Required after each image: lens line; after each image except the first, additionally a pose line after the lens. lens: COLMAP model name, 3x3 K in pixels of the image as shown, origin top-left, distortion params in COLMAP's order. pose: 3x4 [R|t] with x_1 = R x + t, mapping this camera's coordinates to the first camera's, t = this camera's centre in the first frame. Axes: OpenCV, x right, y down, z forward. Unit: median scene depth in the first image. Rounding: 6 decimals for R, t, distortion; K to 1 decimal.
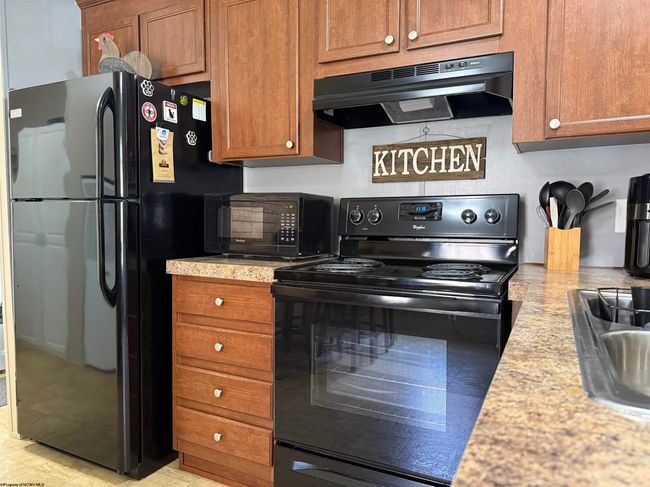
lens RADIAL K [[457.9, 0, 323.3], [0, 457.9, 244.7], [0, 0, 1]] dist [-0.003259, -0.000751]
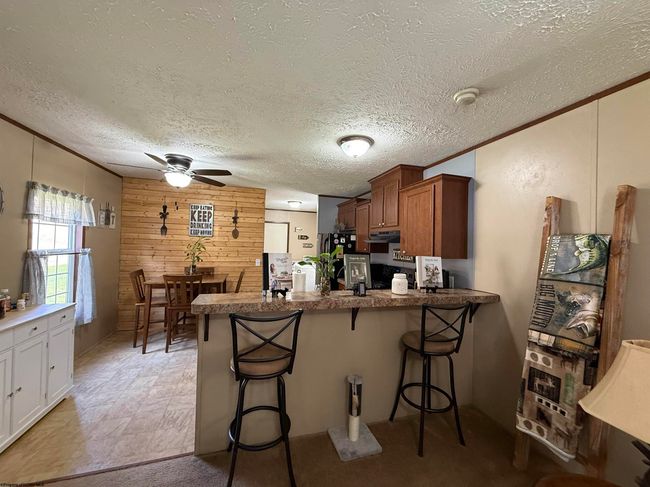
lens RADIAL K [[259.5, 0, 324.9], [0, 259.5, 243.3], [0, 0, 1]] dist [-0.002333, -0.000101]
pose [[0.696313, 0.013019, -0.717620, 1.128336], [-0.067693, 0.996570, -0.047604, -0.144359], [0.714538, 0.081724, 0.694806, -0.637185]]
